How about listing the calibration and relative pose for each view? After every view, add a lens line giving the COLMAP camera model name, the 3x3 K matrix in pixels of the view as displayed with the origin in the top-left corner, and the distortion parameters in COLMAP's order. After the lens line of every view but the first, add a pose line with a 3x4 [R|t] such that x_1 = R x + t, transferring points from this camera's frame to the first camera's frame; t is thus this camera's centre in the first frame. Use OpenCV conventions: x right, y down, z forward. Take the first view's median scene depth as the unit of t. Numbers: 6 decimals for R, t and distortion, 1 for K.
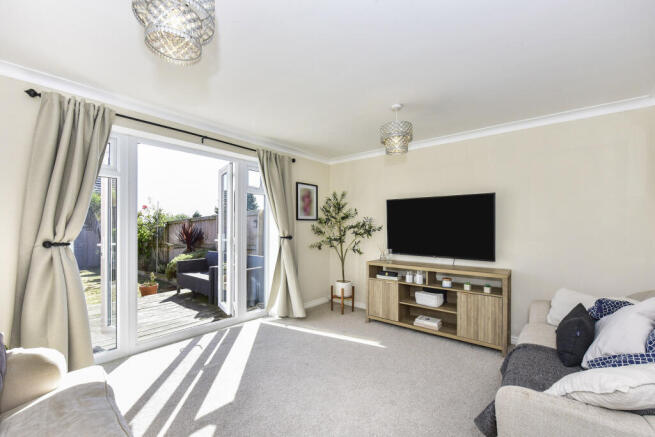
lens RADIAL K [[271.1, 0, 320.6], [0, 271.1, 226.6], [0, 0, 1]] dist [-0.000225, -0.000074]
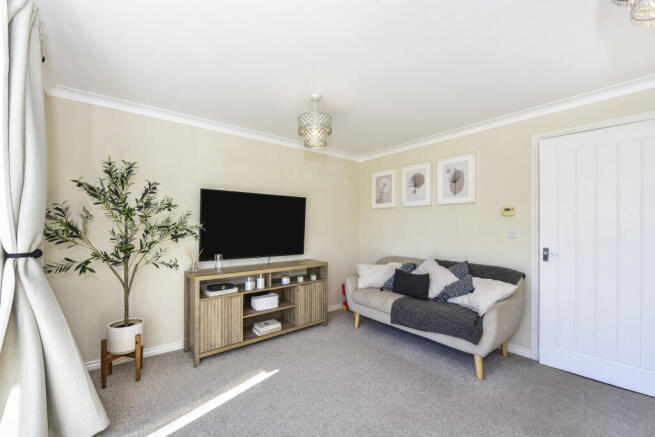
lens RADIAL K [[272.2, 0, 327.2], [0, 272.2, 223.5], [0, 0, 1]] dist [-0.000108, -0.000025]
pose [[0.204741, 0.004694, 0.978805, -0.486982], [0.006724, 0.999958, -0.006202, 0.000615], [-0.978793, 0.007851, 0.204701, 0.598204]]
